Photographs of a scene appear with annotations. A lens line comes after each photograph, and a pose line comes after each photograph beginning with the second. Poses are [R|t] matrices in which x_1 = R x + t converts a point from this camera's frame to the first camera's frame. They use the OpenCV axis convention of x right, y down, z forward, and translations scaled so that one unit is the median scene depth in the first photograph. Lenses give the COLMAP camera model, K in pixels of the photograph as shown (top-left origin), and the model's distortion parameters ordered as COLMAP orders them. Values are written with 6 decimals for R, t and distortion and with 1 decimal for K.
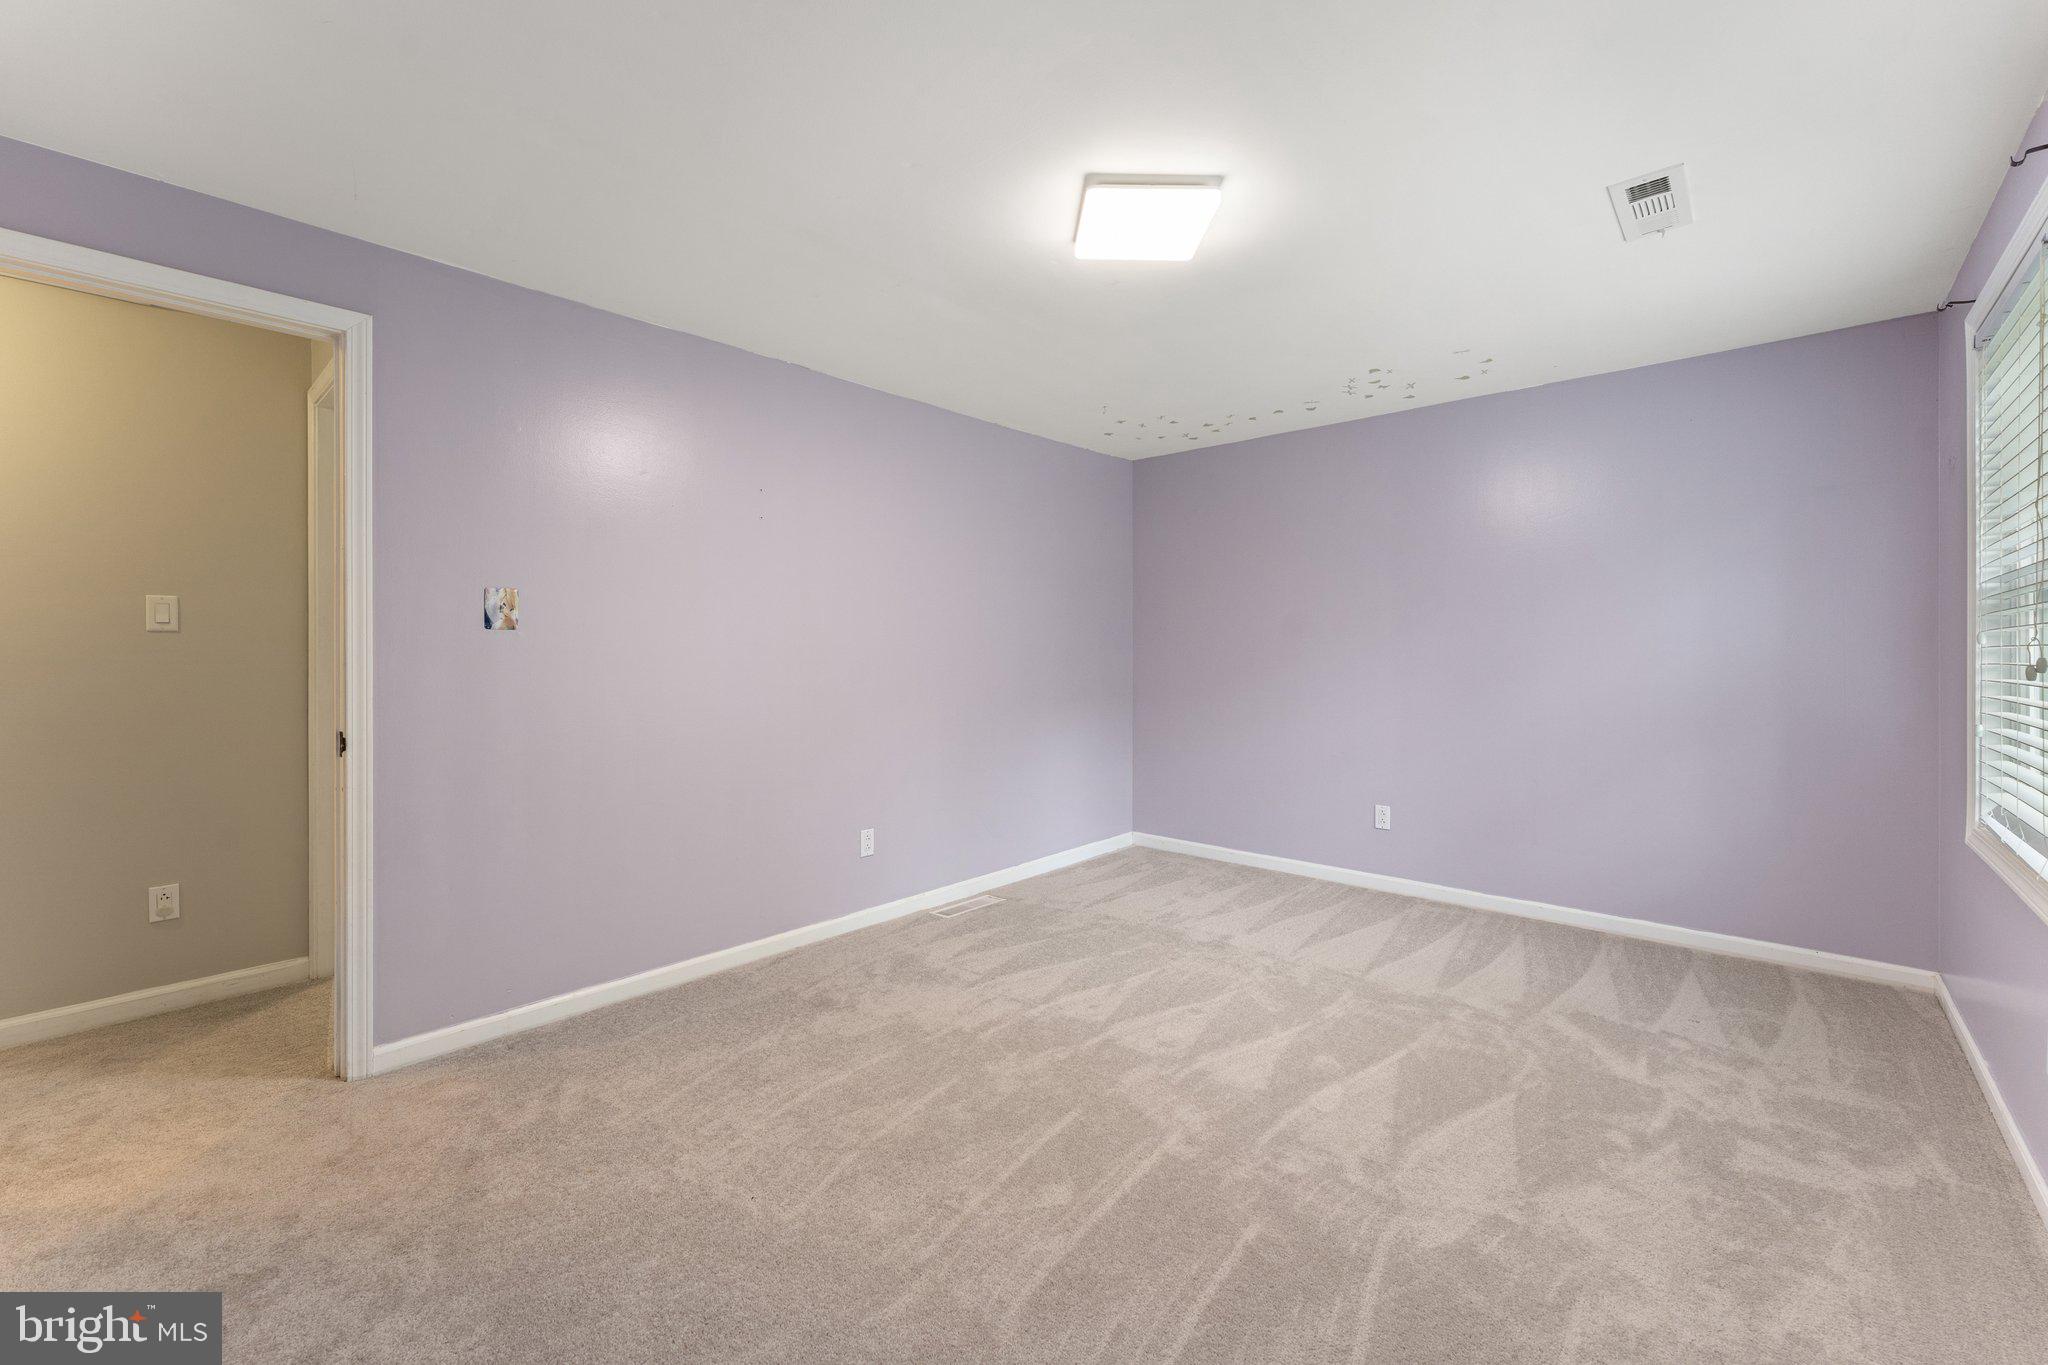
lens RADIAL K [[832.4, 0, 1028.3], [0, 832.4, 664.5], [0, 0, 1]] dist [-0.000248, -0.000583]
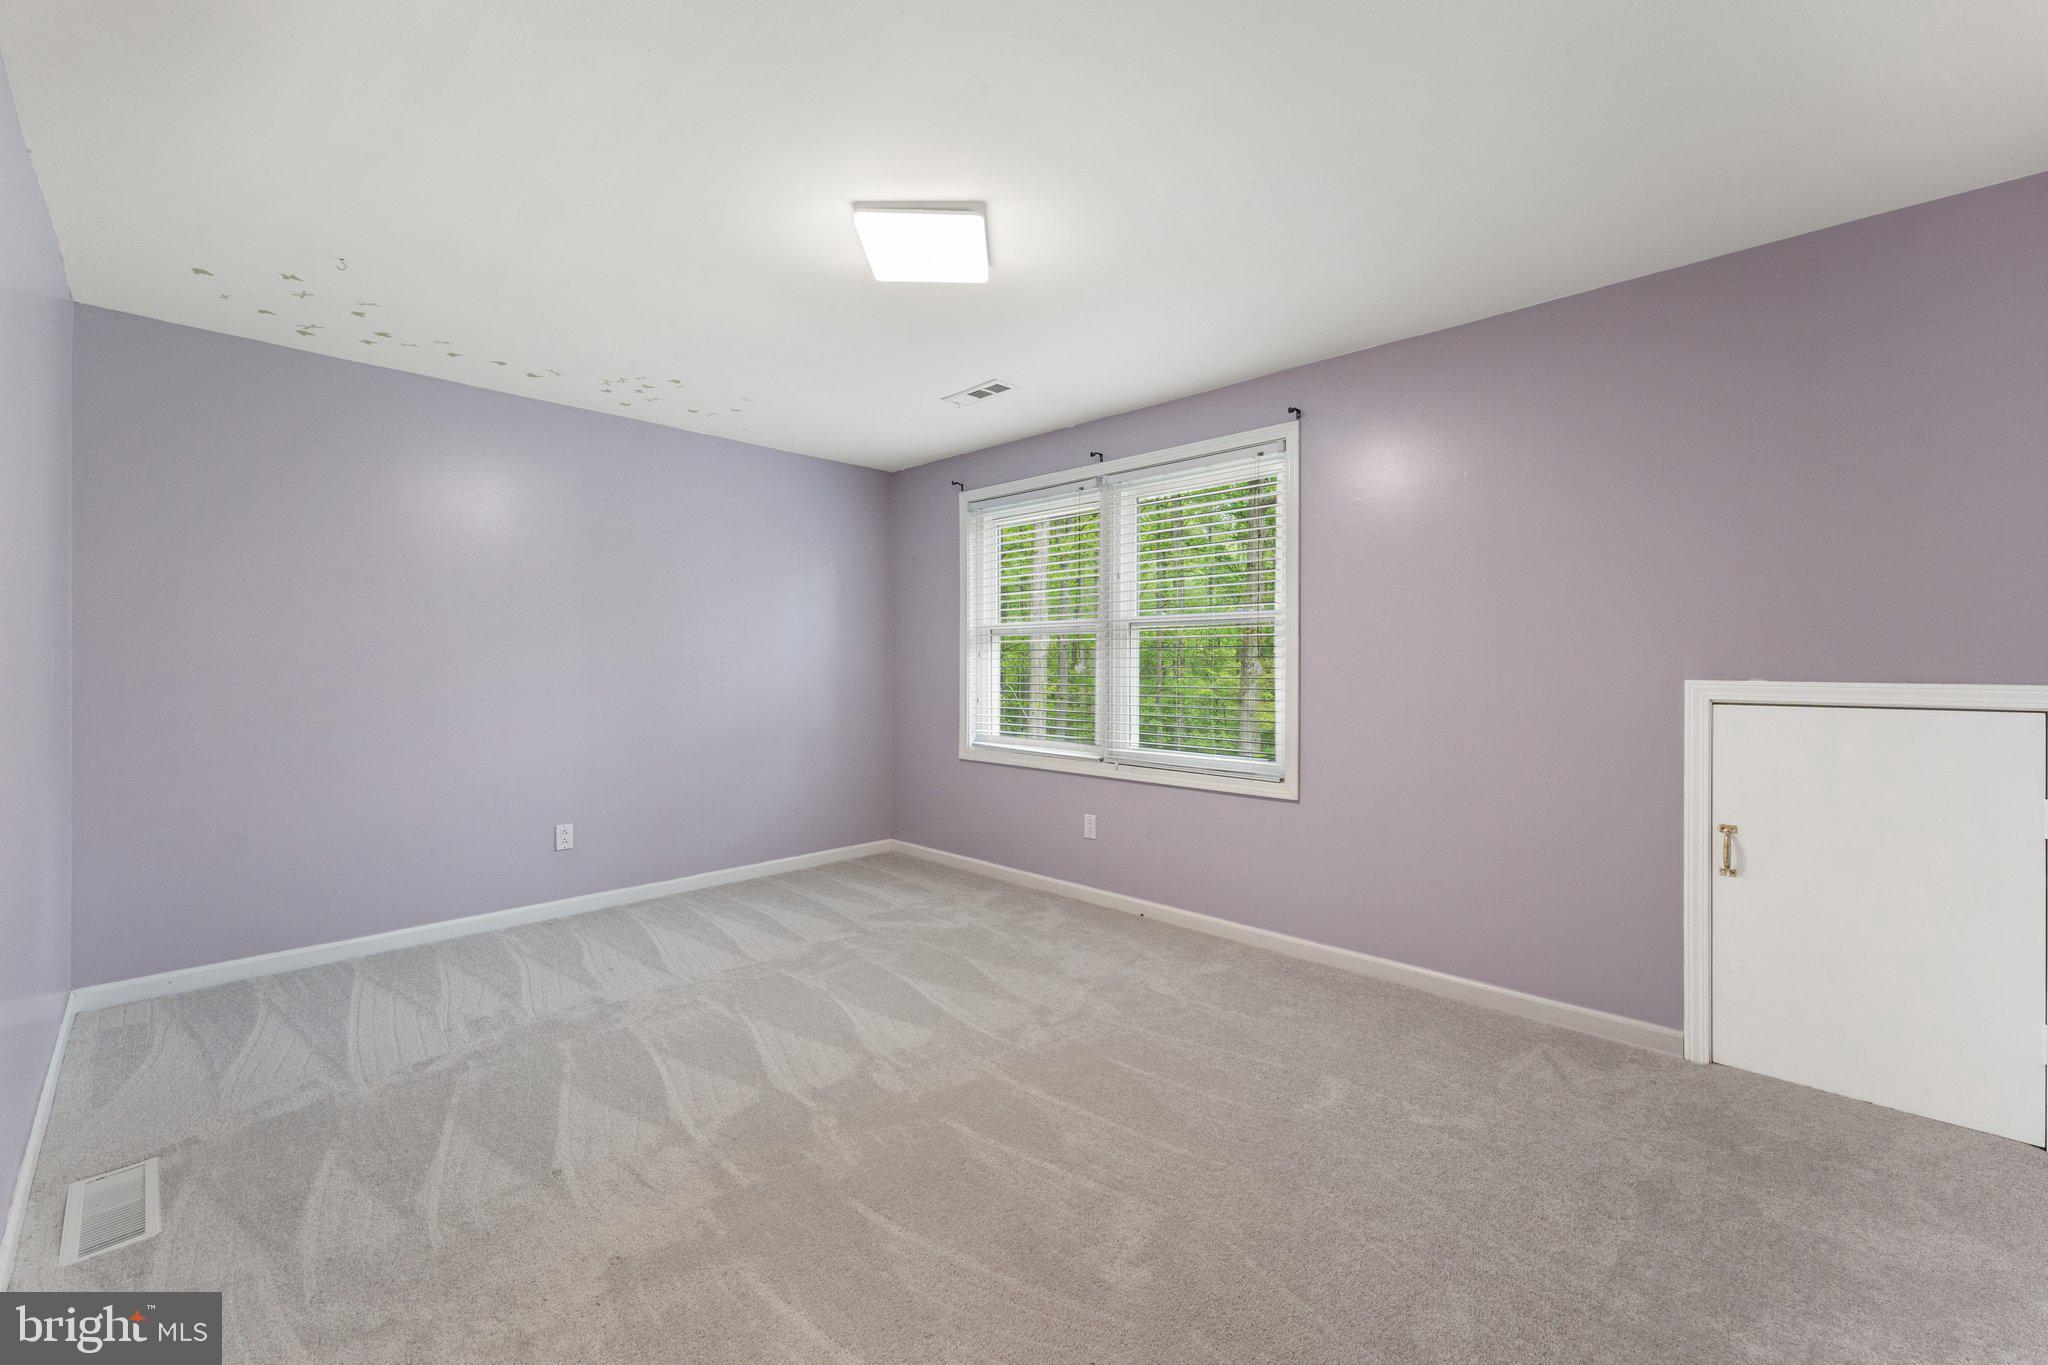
lens RADIAL K [[832.4, 0, 1025.9], [0, 832.4, 673.6], [0, 0, 1]] dist [-0.000248, -0.000583]
pose [[0.028660, -0.014854, 0.999479, -0.723994], [0.008029, 0.999861, 0.014630, -0.013185], [-0.999557, 0.007606, 0.028775, 0.672740]]
